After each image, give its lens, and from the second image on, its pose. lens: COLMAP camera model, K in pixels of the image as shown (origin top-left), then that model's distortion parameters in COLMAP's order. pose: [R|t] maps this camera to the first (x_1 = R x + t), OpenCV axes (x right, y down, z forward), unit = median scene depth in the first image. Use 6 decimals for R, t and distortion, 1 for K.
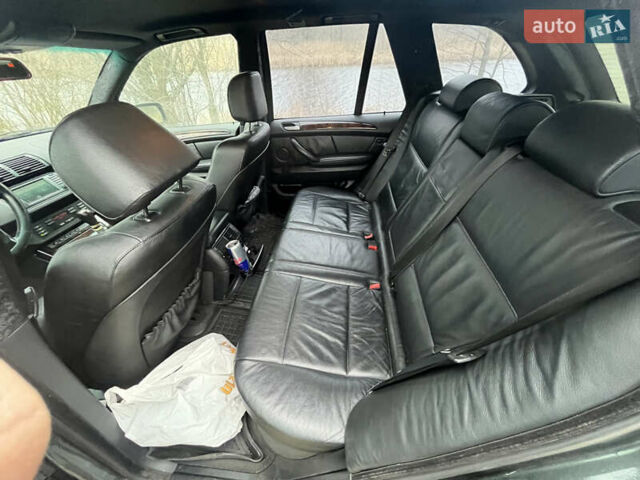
lens RADIAL K [[263.2, 0, 320.0], [0, 263.2, 240.0], [0, 0, 1]] dist [0.002757, -0.000086]
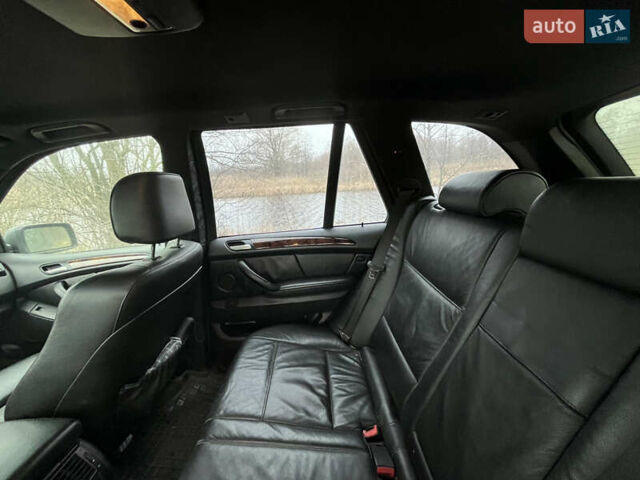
lens RADIAL K [[263.2, 0, 320.0], [0, 263.2, 240.0], [0, 0, 1]] dist [0.002757, -0.000086]
pose [[0.993718, -0.037441, 0.105462, 0.037707], [0.076577, 0.914701, -0.396809, -0.143290], [-0.081610, 0.402393, 0.911822, 0.322643]]
